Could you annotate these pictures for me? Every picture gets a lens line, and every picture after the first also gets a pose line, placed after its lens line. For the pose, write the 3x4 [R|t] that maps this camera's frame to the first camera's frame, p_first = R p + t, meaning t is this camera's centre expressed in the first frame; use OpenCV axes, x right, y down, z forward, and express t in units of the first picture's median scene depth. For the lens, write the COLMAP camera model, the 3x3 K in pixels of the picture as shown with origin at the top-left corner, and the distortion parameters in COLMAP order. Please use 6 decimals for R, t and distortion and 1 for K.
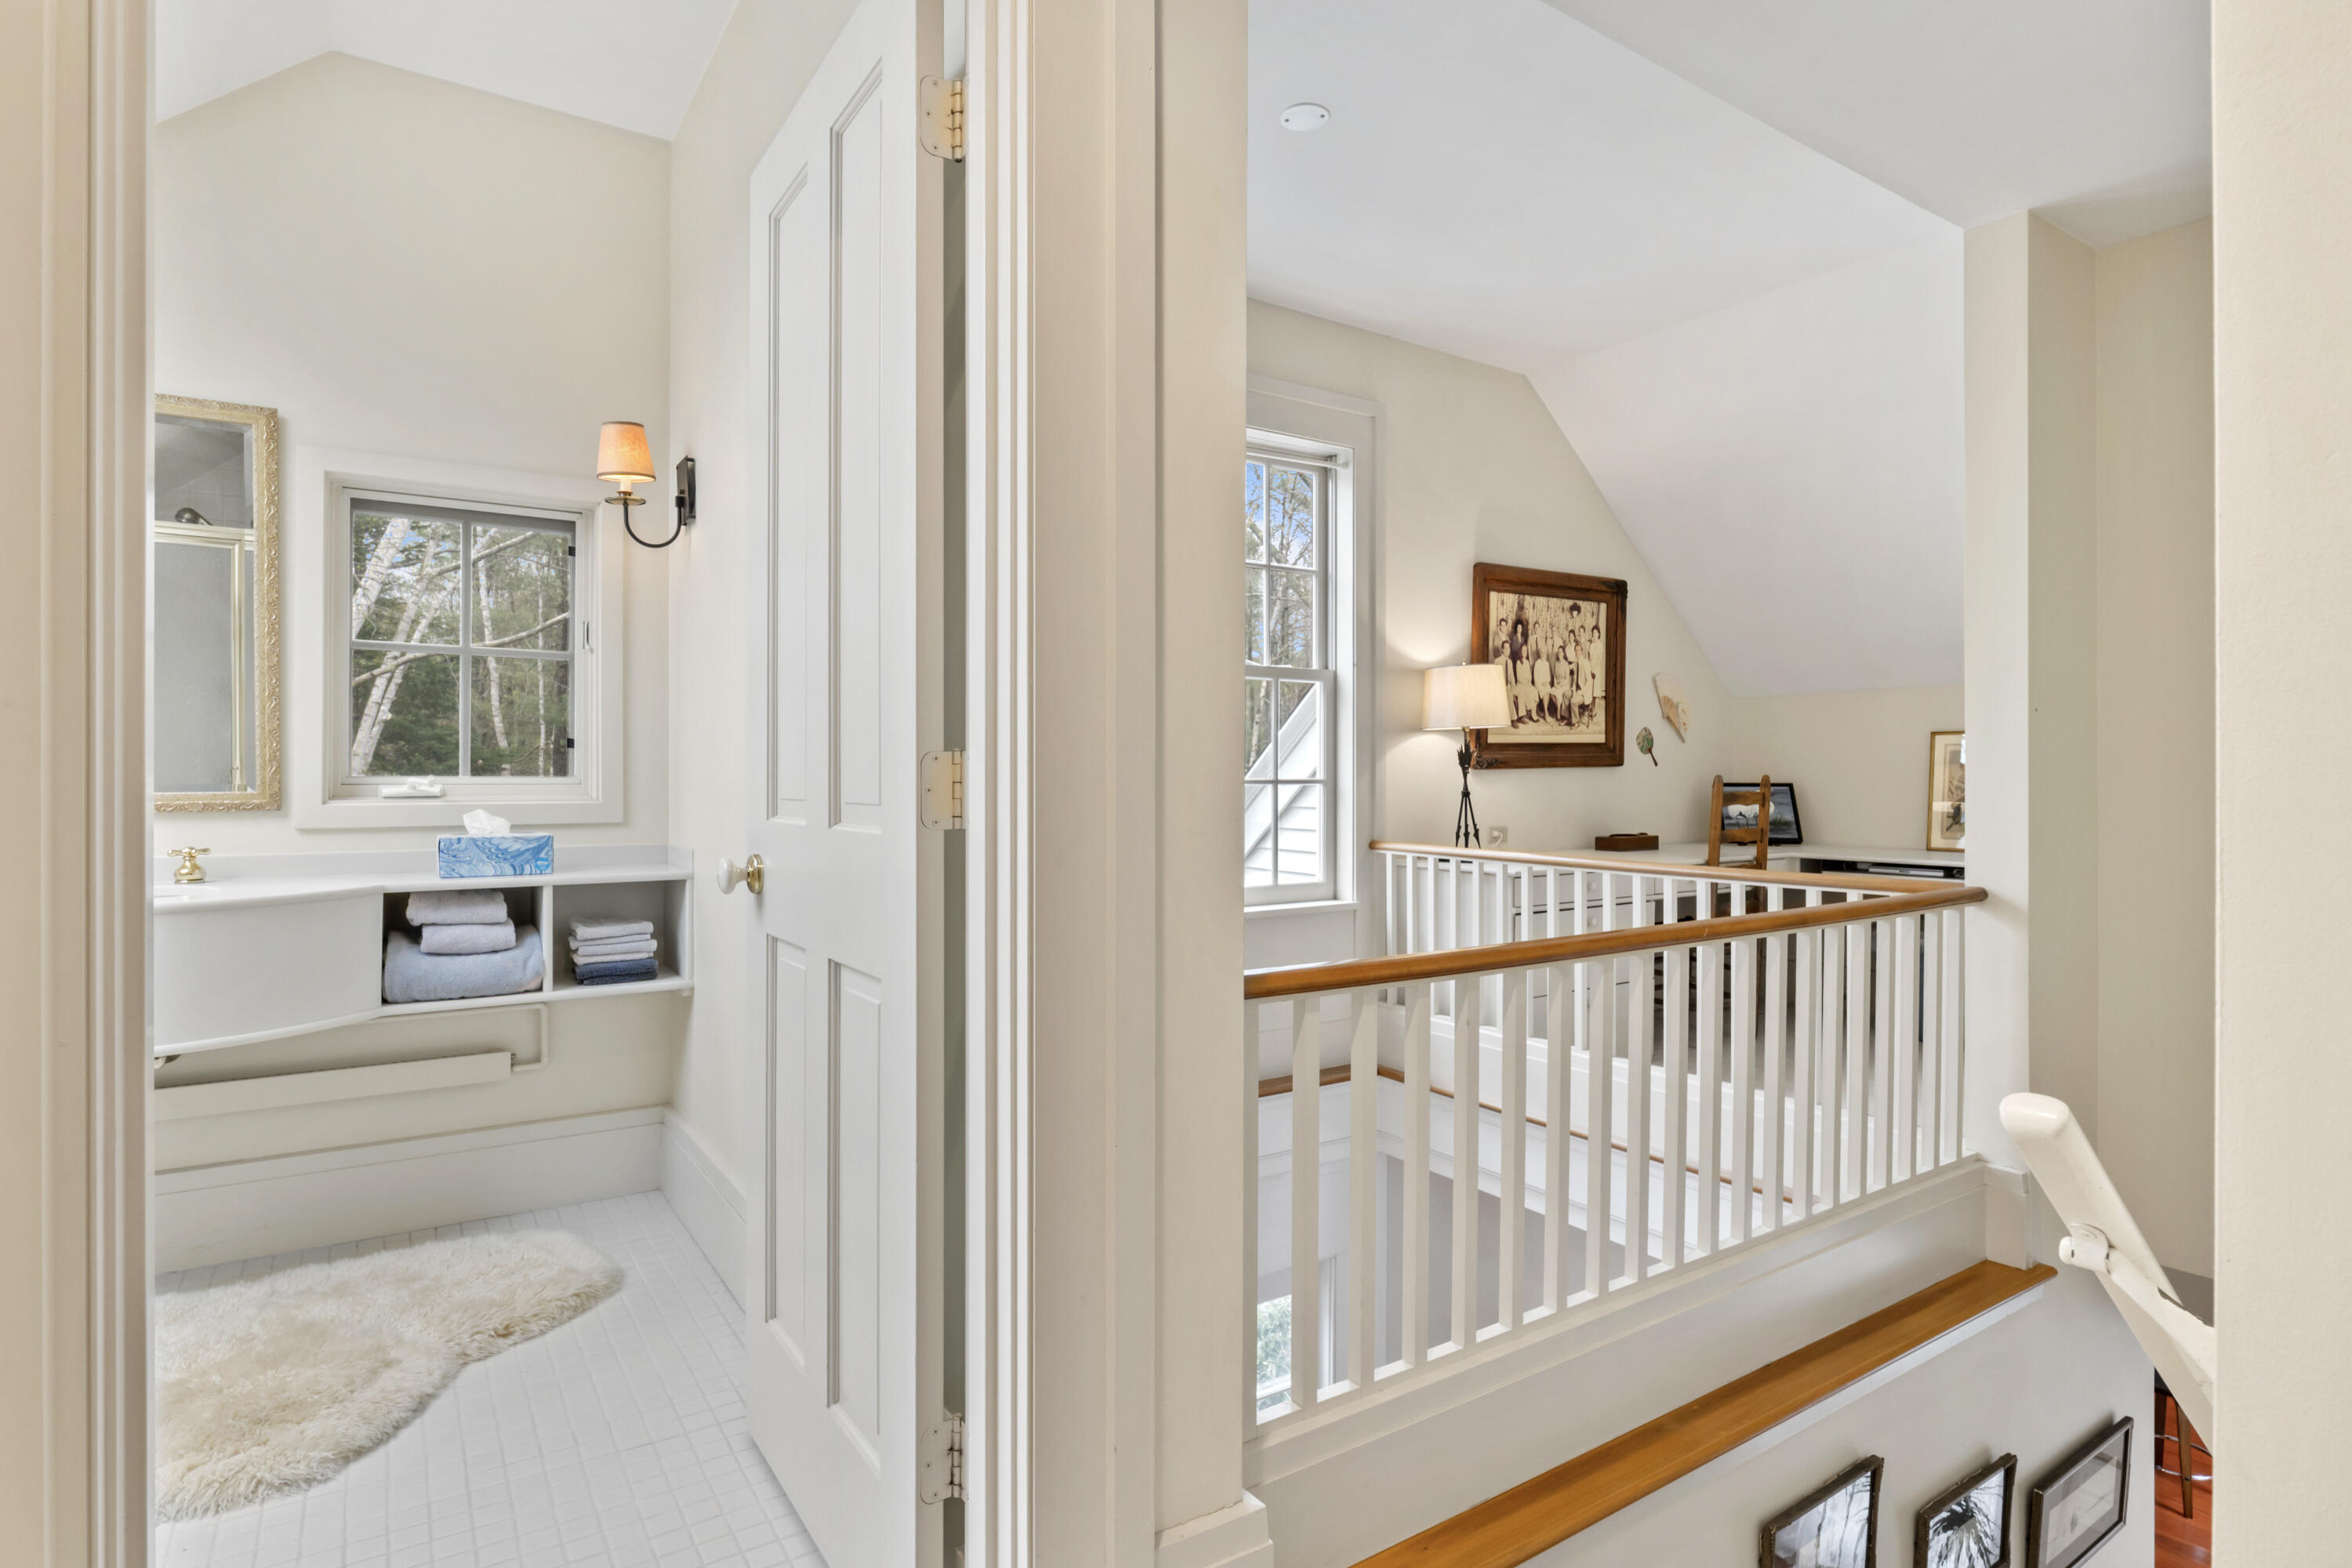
lens RADIAL K [[1212.5, 0, 1176.0], [0, 1212.5, 784.0], [0, 0, 1]] dist [-0.002116, 0.000452]
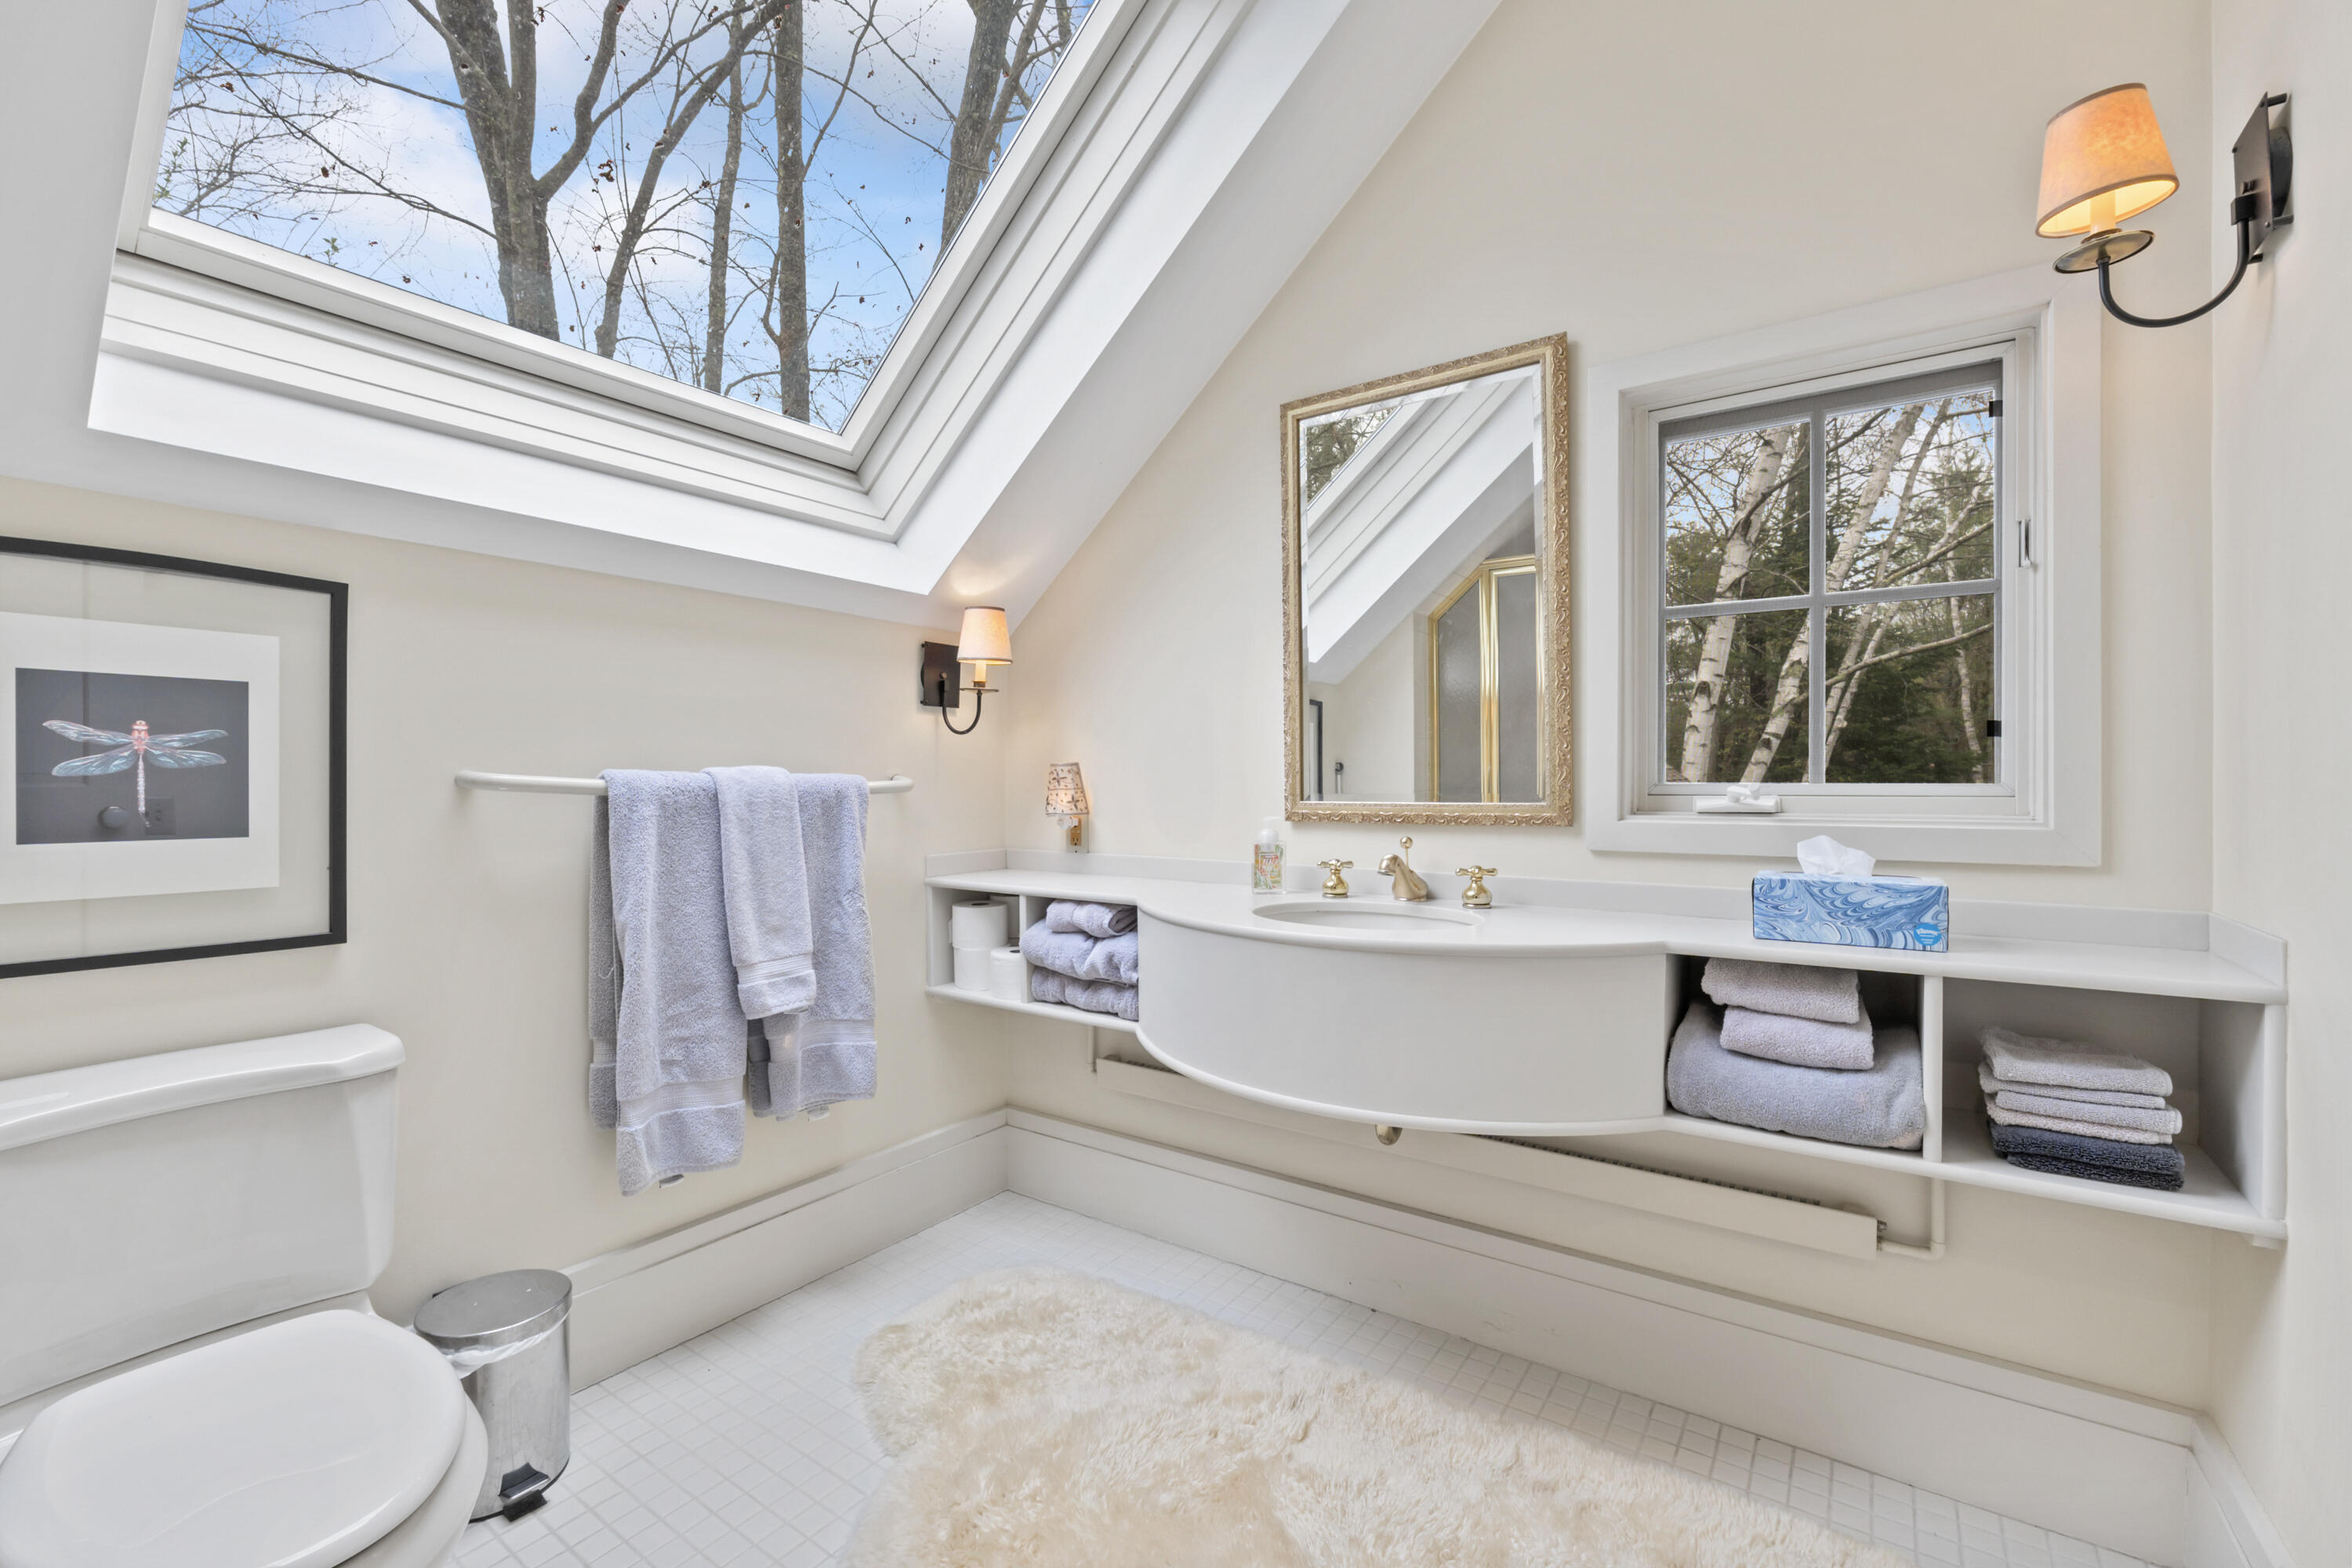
lens RADIAL K [[968.0, 0, 1176.0], [0, 968.0, 784.0], [0, 0, 1]] dist [-0.016906, 0.003817]
pose [[0.352953, -0.000480, -0.935641, -0.216454], [-0.001421, 0.999998, -0.001049, -0.005279], [0.935640, 0.001700, 0.352952, 0.494974]]
